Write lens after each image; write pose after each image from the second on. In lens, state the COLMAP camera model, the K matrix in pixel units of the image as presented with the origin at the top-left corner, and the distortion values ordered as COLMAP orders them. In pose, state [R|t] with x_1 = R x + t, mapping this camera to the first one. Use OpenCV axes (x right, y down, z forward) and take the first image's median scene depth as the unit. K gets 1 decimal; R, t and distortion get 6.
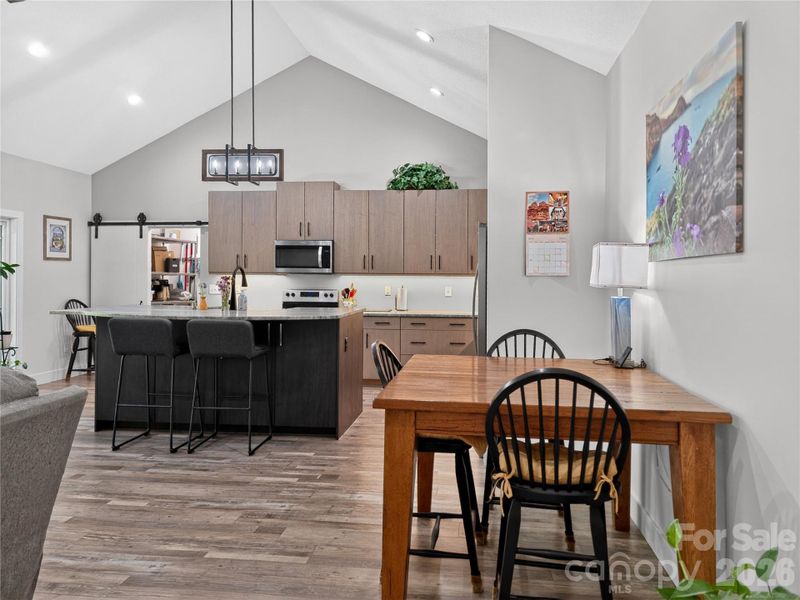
lens RADIAL K [[566.7, 0, 402.3], [0, 566.7, 281.0], [0, 0, 1]] dist [0.077787, -0.002008]
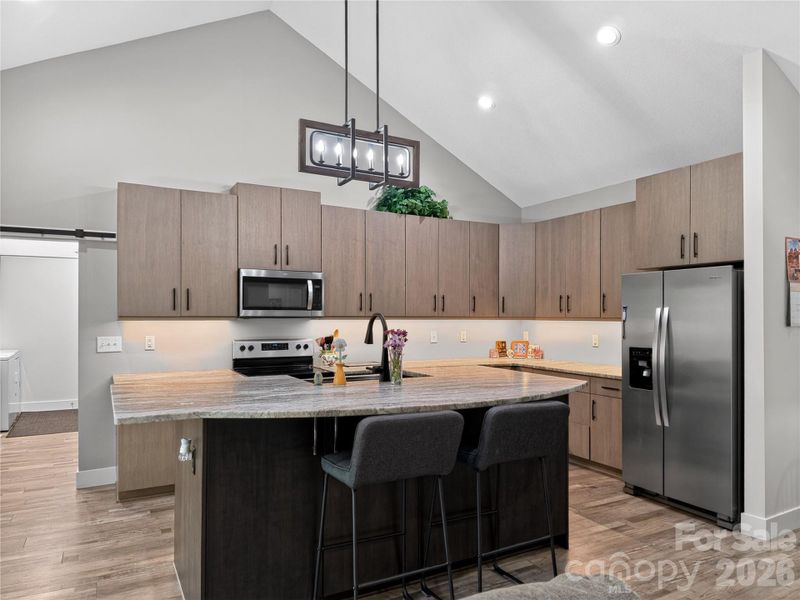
lens RADIAL K [[553.0, 0, 416.7], [0, 553.0, 306.1], [0, 0, 1]] dist [0.077159, -0.075721]
pose [[0.803546, 0.003480, 0.595232, -0.452543], [0.002828, 0.999949, -0.009664, -0.020680], [-0.595236, 0.009449, 0.803496, 0.350185]]
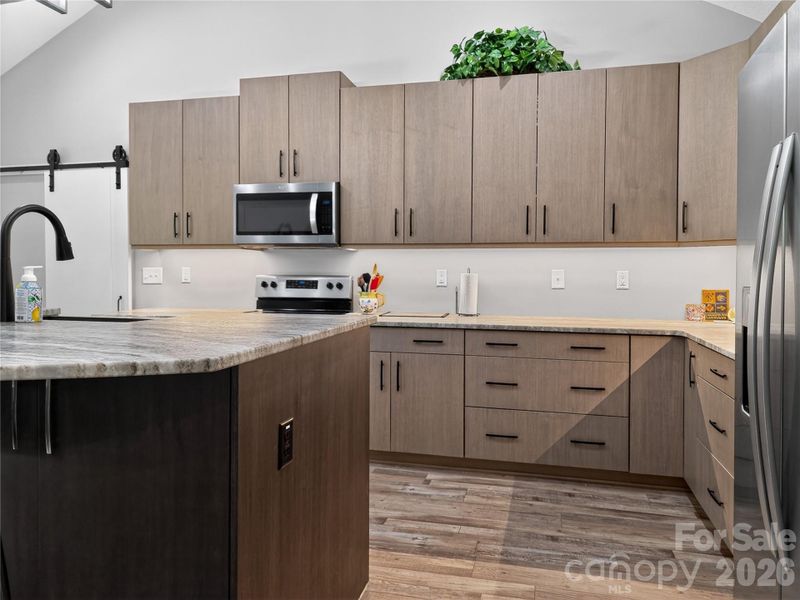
lens RADIAL K [[566.7, 0, 402.3], [0, 566.7, 281.0], [0, 0, 1]] dist [0.077787, -0.002008]
pose [[0.992690, 0.000269, -0.120694, 0.002154], [0.001058, 0.999940, 0.010933, 0.014928], [0.120690, -0.010980, 0.992630, 0.477773]]
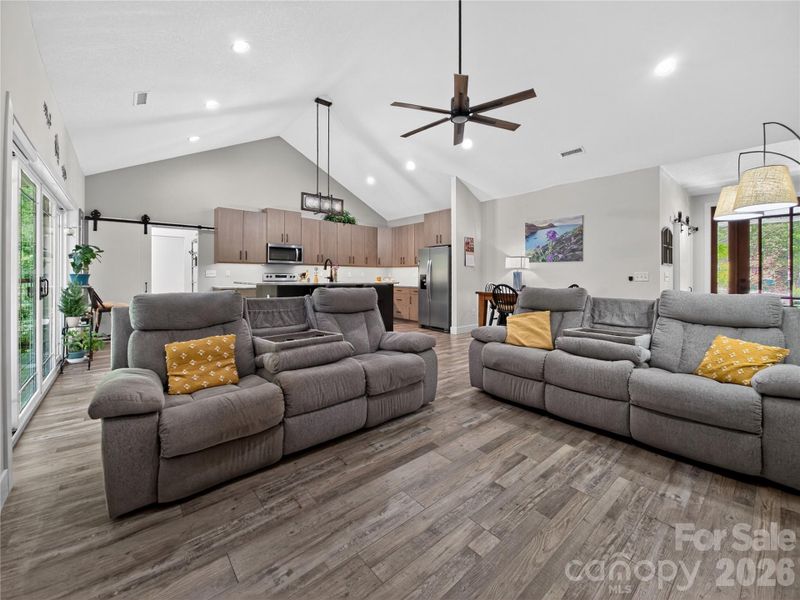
lens RADIAL K [[323.6, 0, 410.1], [0, 323.6, 274.5], [0, 0, 1]] dist [0.000618, -0.000066]
pose [[0.661489, -0.000601, 0.749954, -0.658864], [-0.001869, 0.999995, 0.002450, 0.015163], [-0.749952, -0.003023, 0.661485, 0.076179]]
